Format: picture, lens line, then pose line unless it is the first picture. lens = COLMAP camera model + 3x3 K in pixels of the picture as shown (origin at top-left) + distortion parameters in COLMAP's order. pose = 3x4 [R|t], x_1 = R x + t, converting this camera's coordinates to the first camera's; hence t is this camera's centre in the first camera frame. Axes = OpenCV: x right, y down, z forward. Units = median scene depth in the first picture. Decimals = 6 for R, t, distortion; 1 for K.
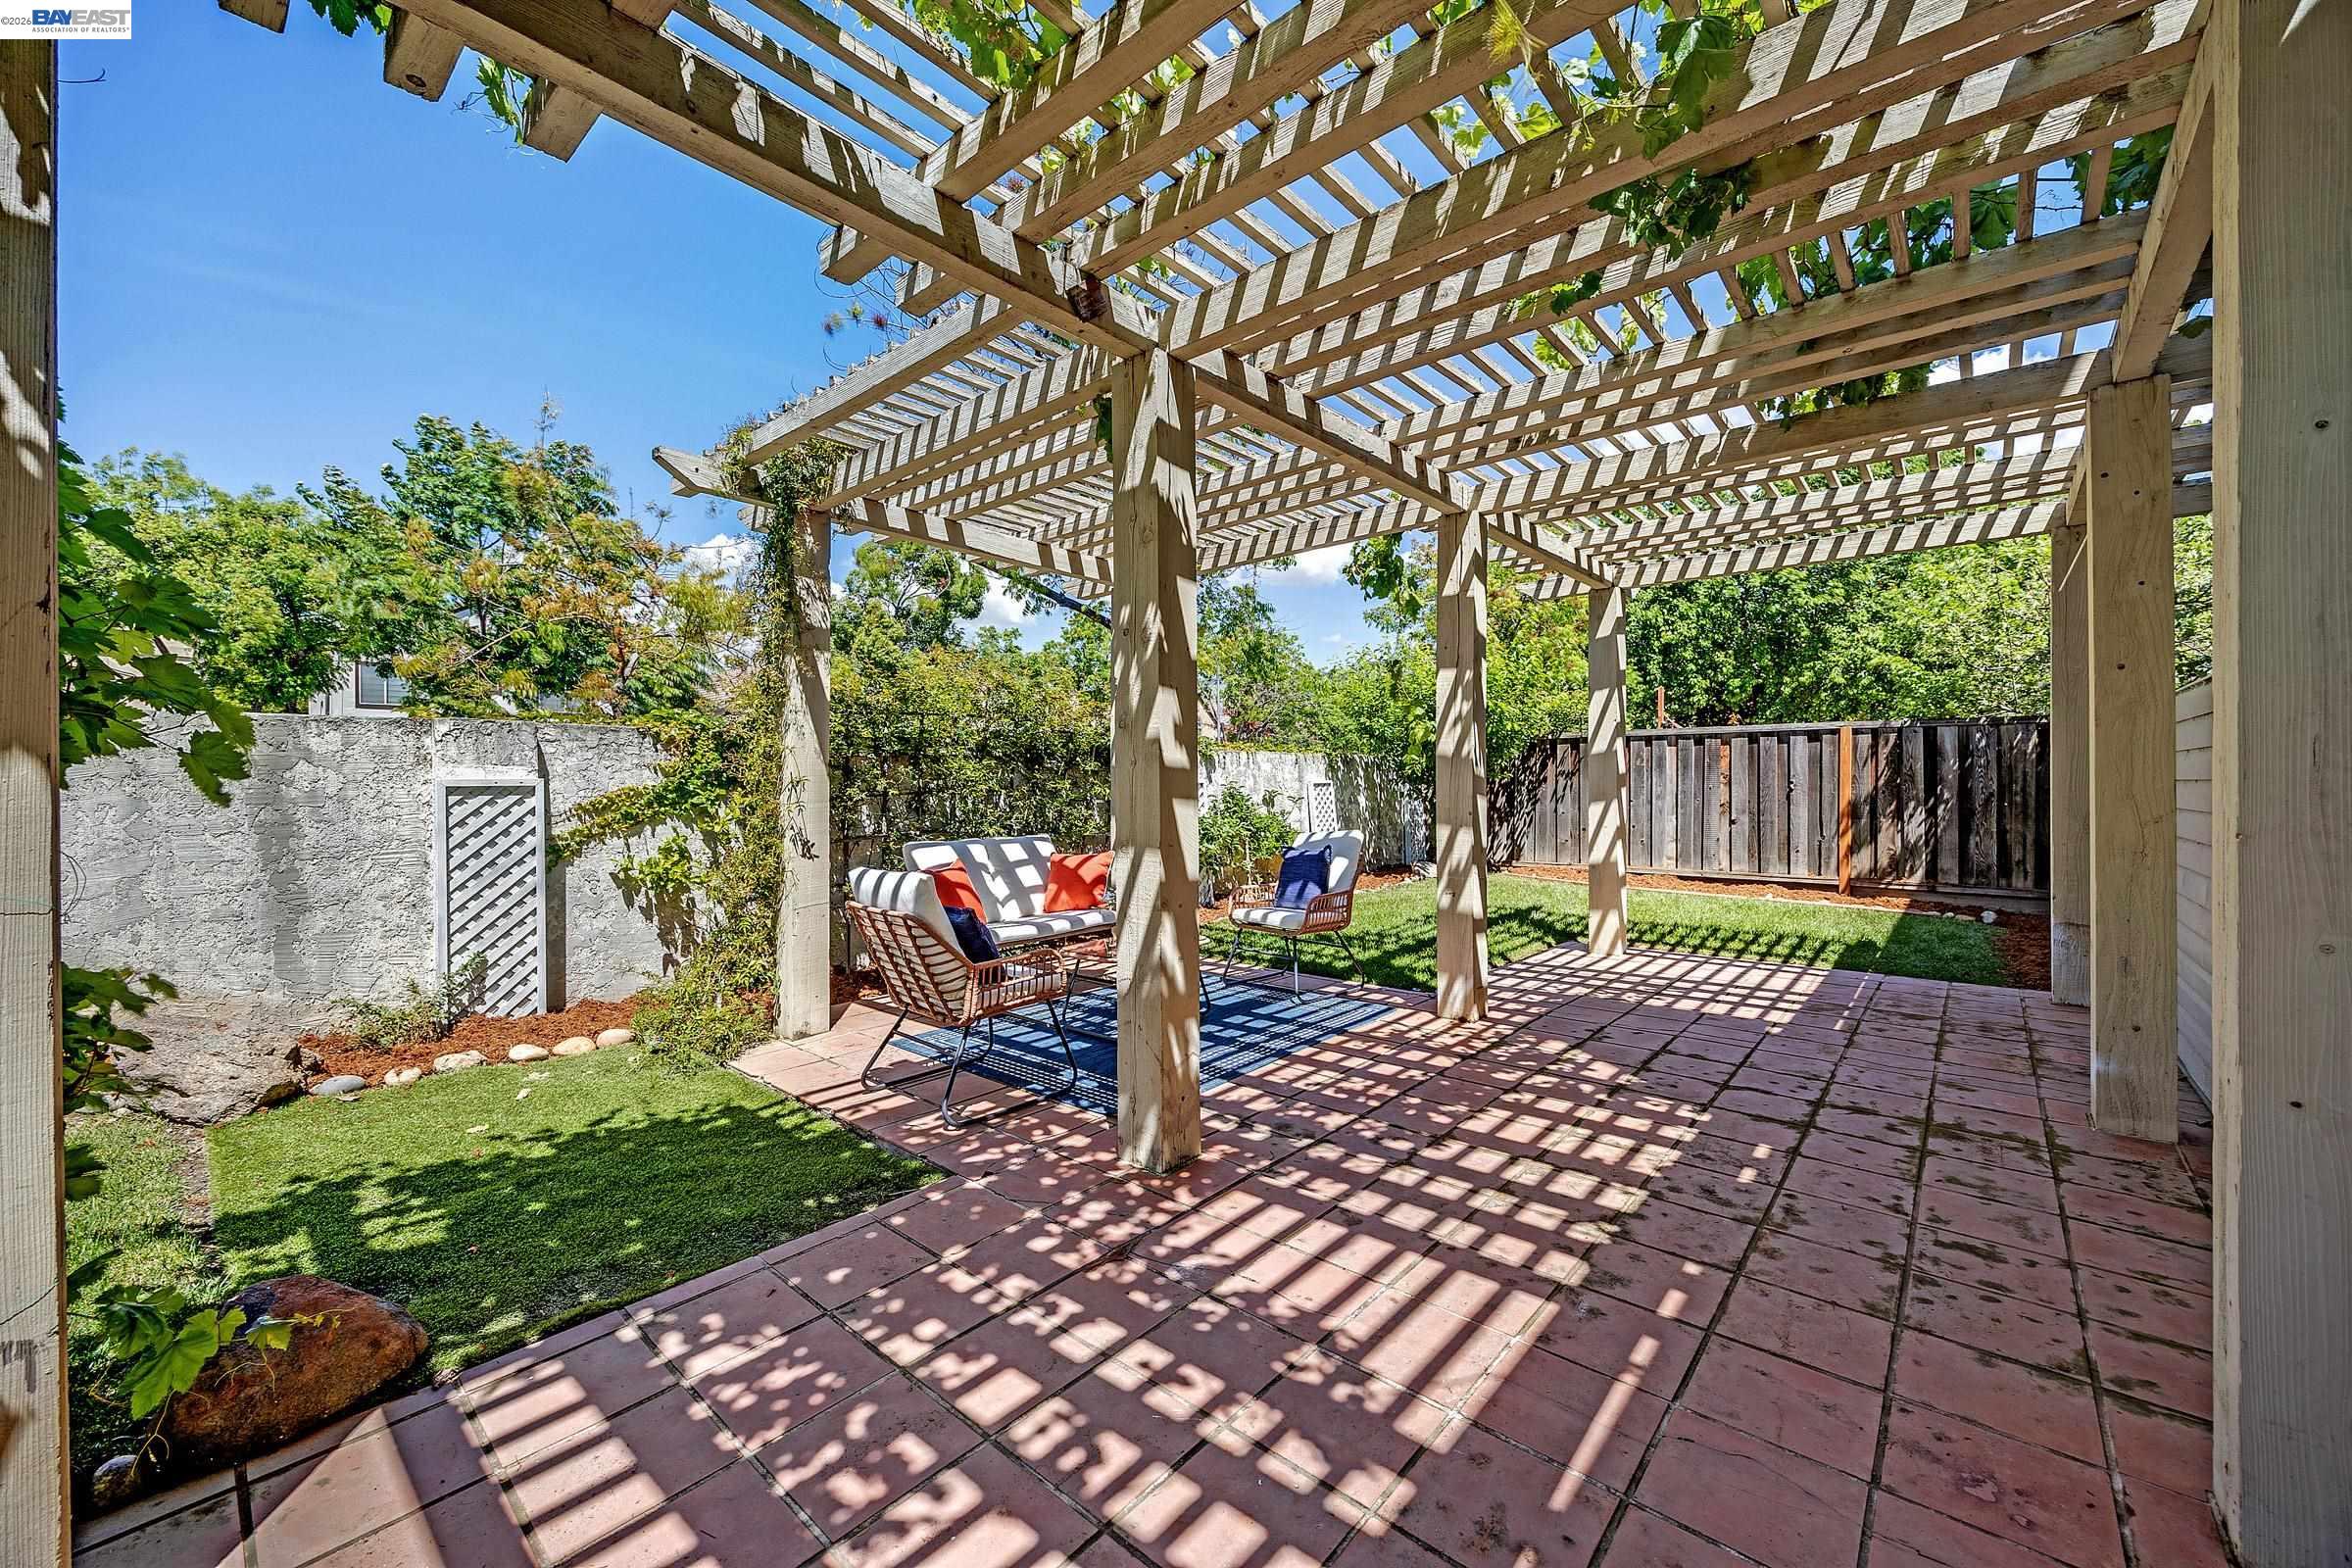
lens RADIAL K [[895.4, 0, 1182.9], [0, 895.4, 771.7], [0, 0, 1]] dist [-0.007184, 0.002166]
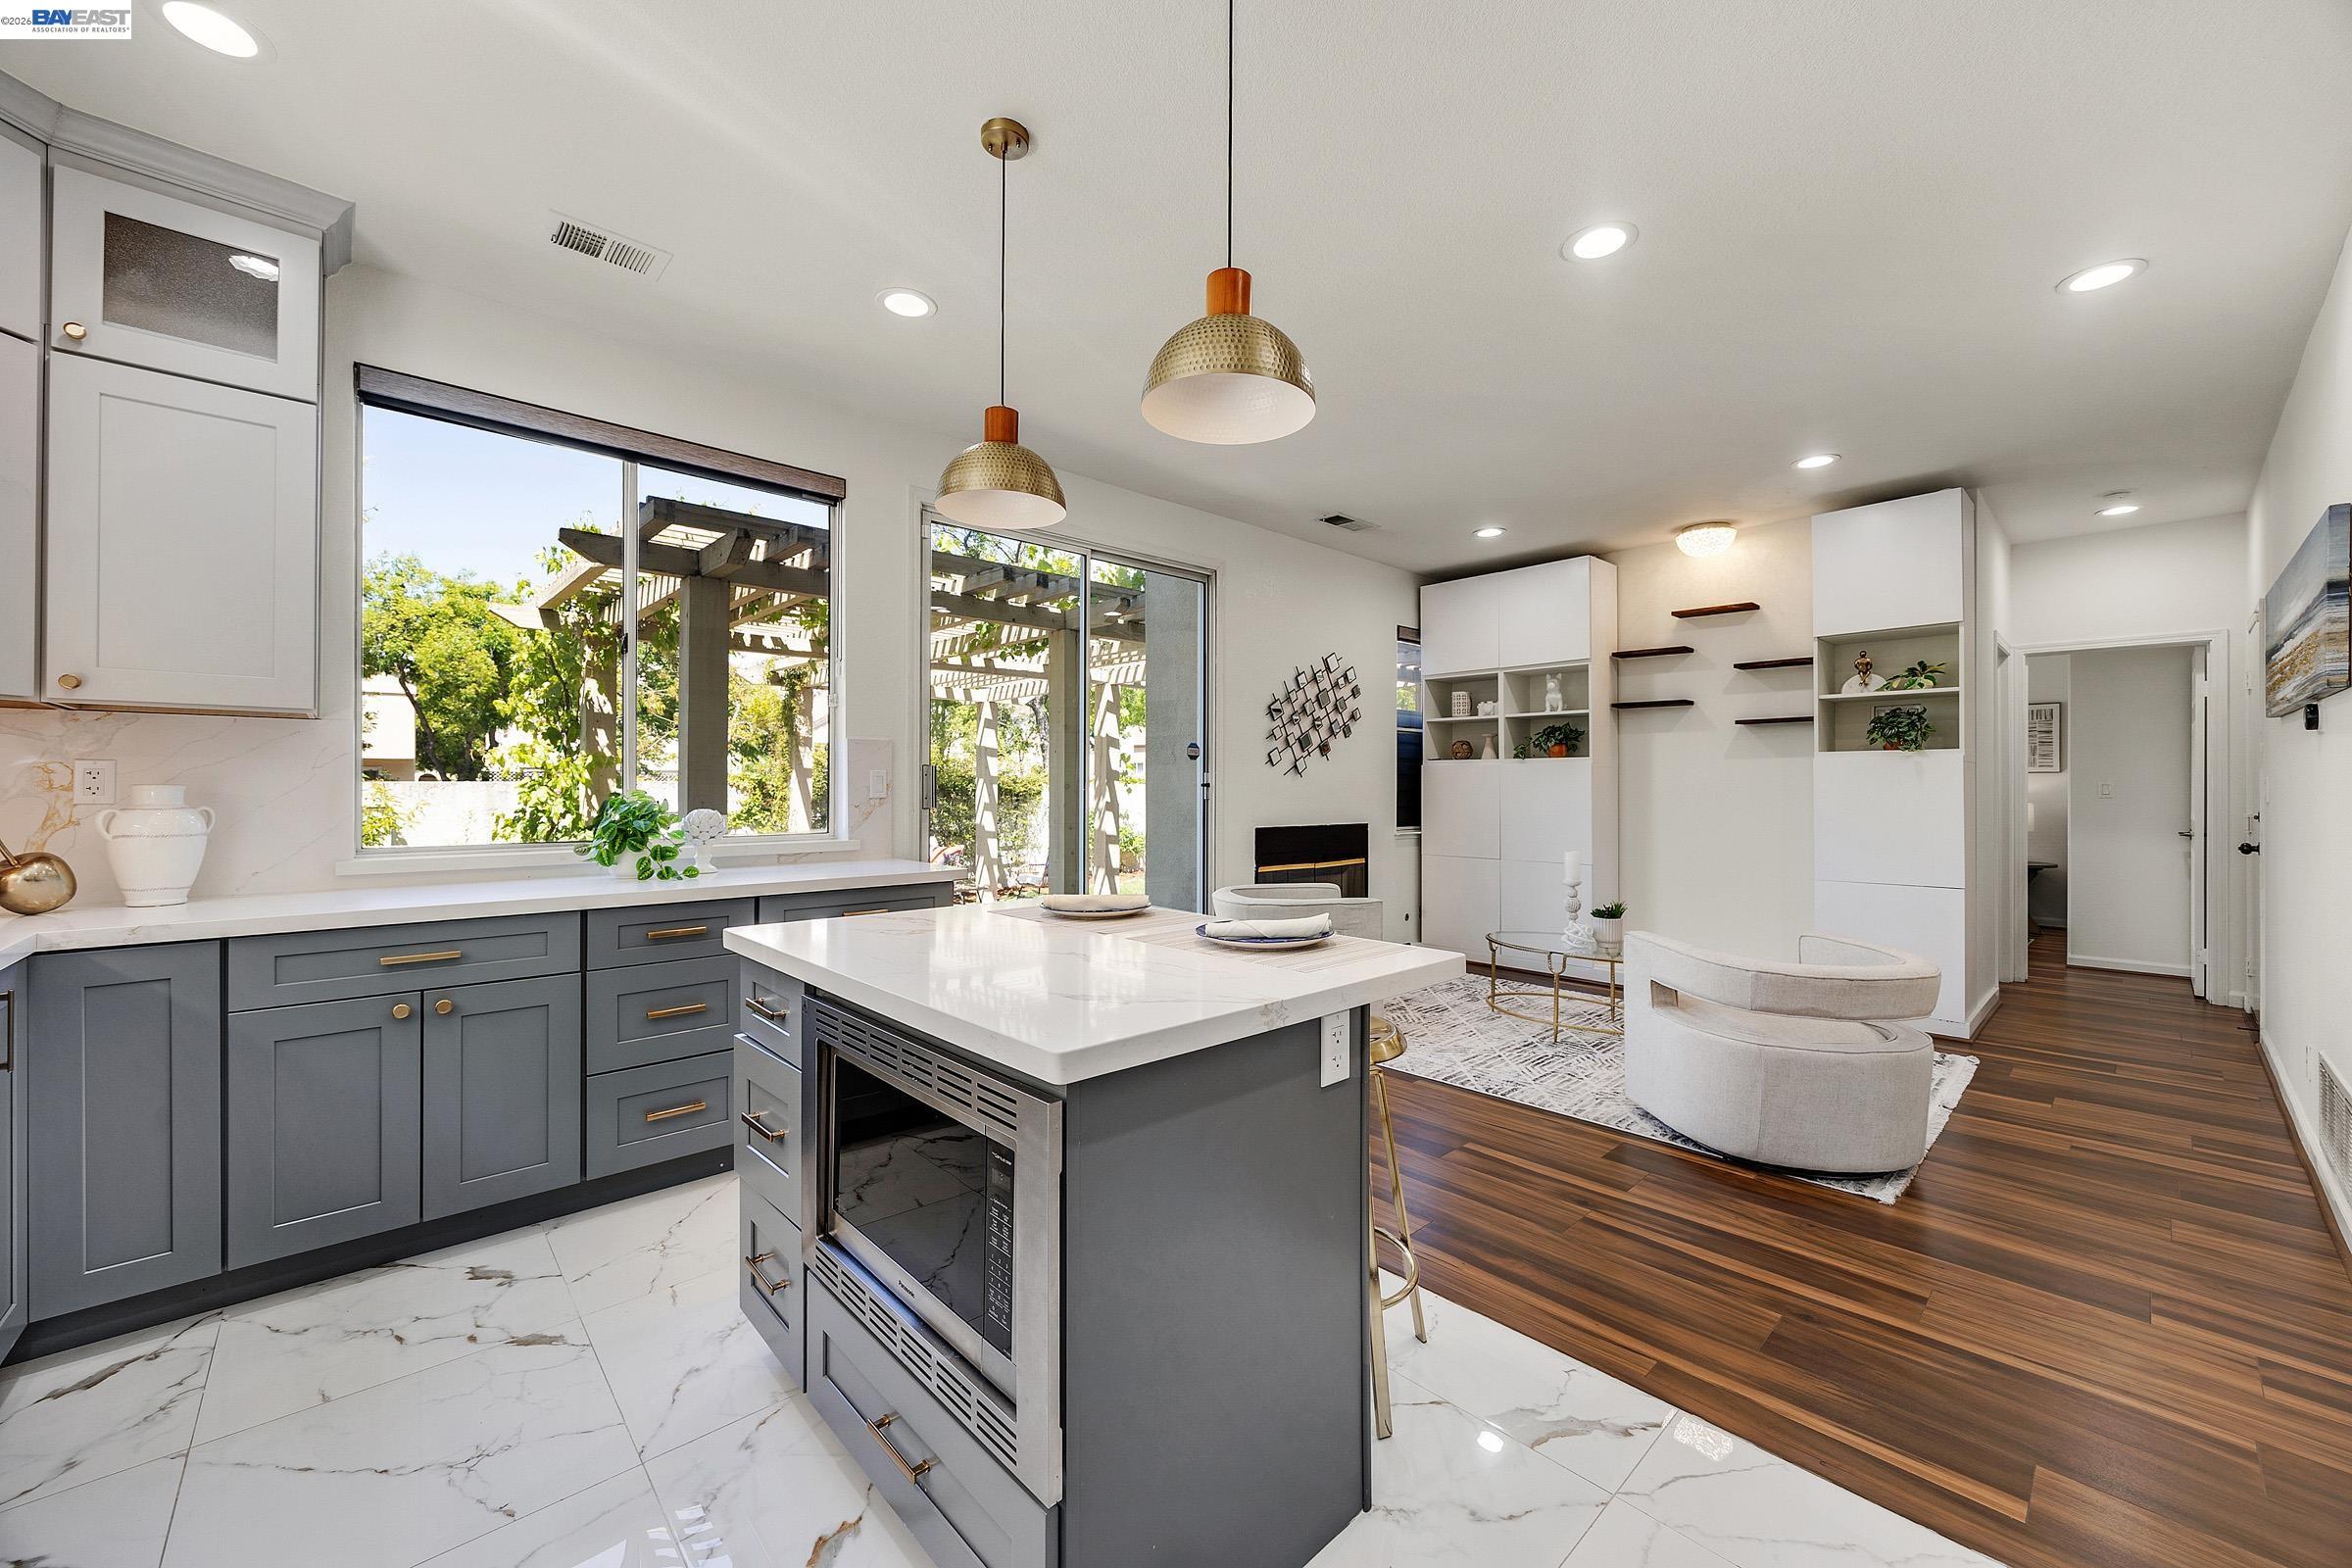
lens RADIAL K [[895.4, 0, 1189.8], [0, 895.4, 782.5], [0, 0, 1]] dist [-0.007184, 0.002166]
pose [[0.995723, 0.004984, -0.092252, 0.736640], [-0.004911, 0.999987, 0.001011, -0.065525], [0.092256, -0.000554, 0.995735, -1.106253]]
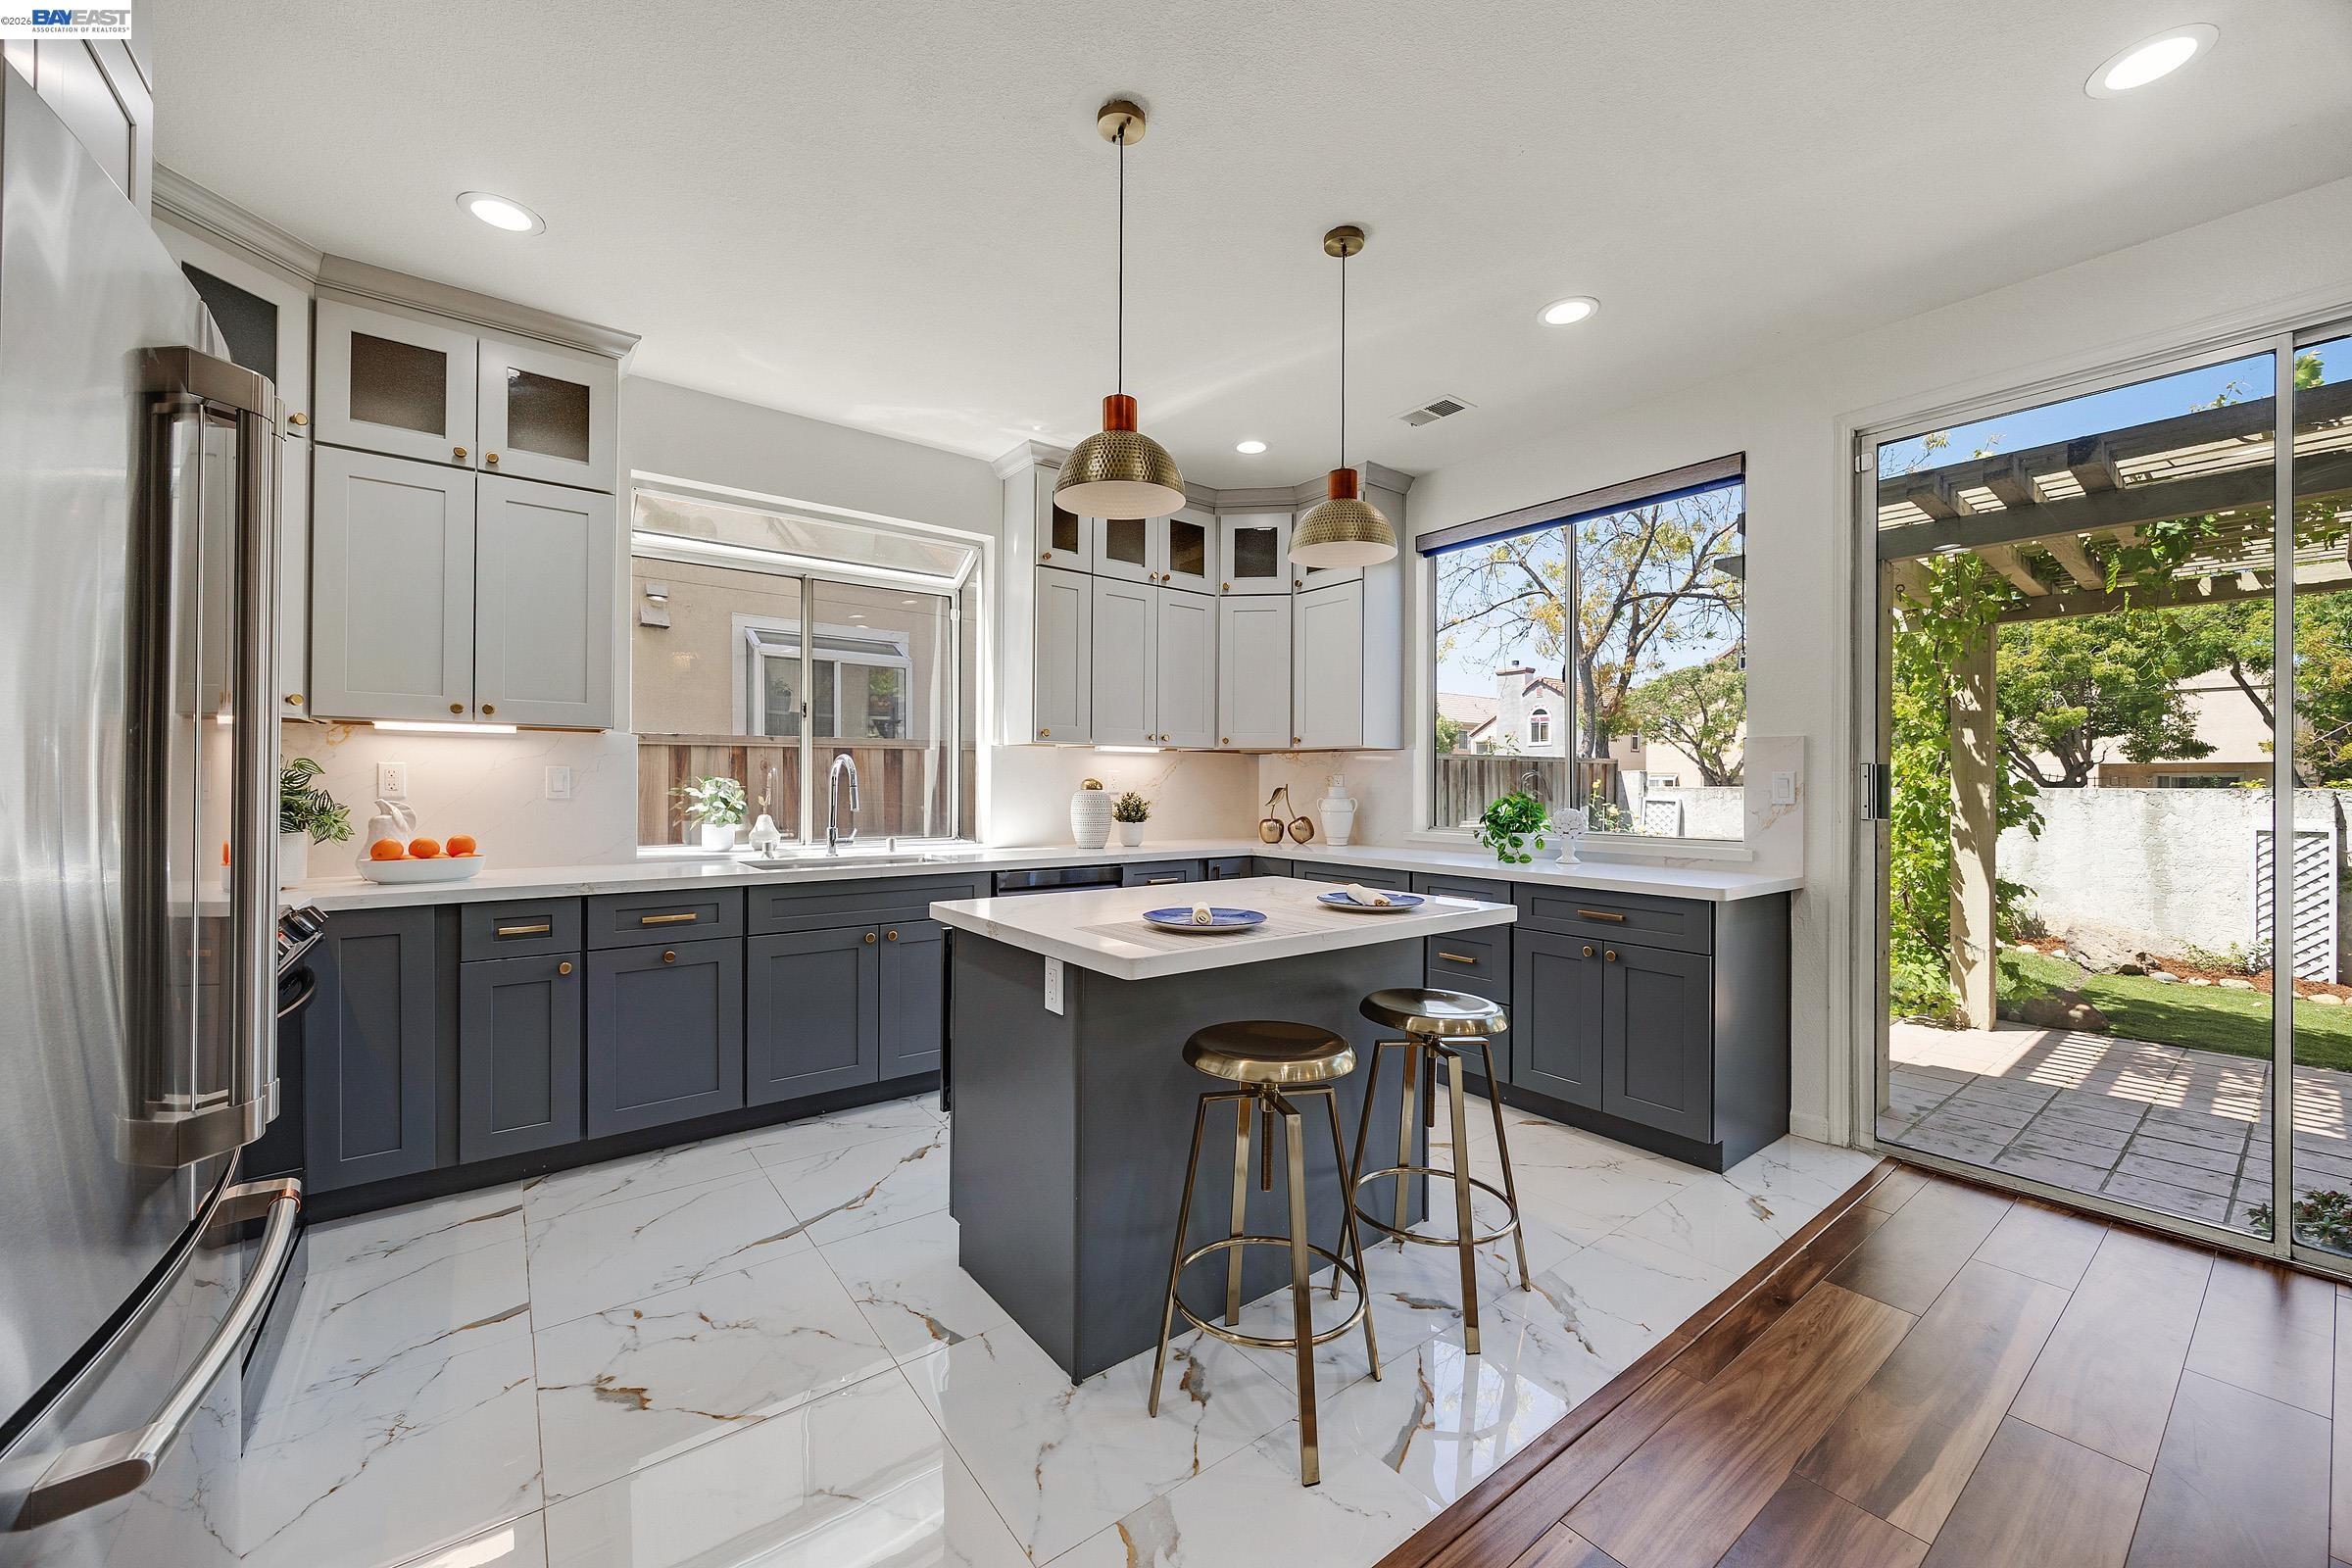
lens RADIAL K [[895.4, 0, 1170.4], [0, 895.4, 785.5], [0, 0, 1]] dist [-0.007184, 0.002166]
pose [[-0.194277, 0.002336, -0.980944, 1.161197], [-0.001636, 0.999995, 0.002705, -0.064718], [0.980945, 0.002130, -0.194272, -0.646527]]
